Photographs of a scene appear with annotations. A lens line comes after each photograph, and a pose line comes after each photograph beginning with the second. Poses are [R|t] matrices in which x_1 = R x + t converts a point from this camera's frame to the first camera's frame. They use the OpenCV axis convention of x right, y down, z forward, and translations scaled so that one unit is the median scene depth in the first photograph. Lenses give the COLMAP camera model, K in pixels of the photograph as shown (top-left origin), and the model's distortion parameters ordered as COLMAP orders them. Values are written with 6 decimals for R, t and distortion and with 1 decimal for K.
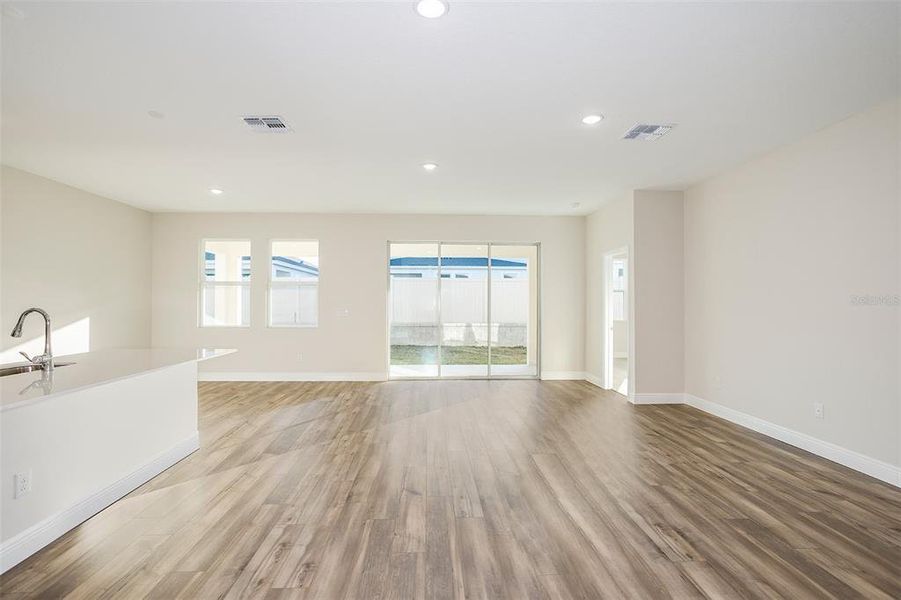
lens RADIAL K [[445.1, 0, 436.0], [0, 445.1, 300.3], [0, 0, 1]] dist [-0.036866, 0.010798]
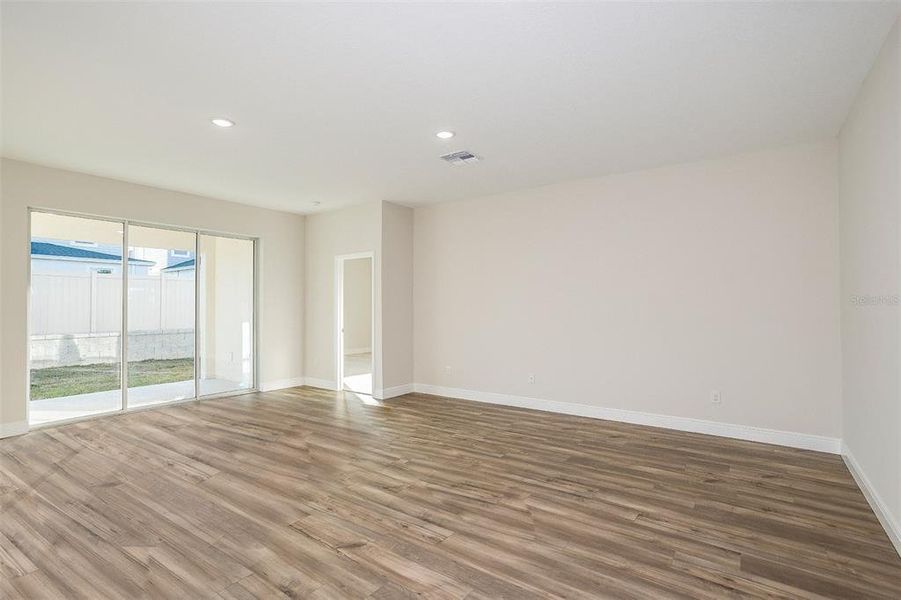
lens RADIAL K [[445.1, 0, 445.8], [0, 445.1, 306.5], [0, 0, 1]] dist [-0.036866, 0.010798]
pose [[0.591944, -0.004892, 0.805964, -0.520147], [-0.002244, 0.999968, 0.007717, -0.001611], [-0.805976, -0.006377, 0.591914, 0.357743]]
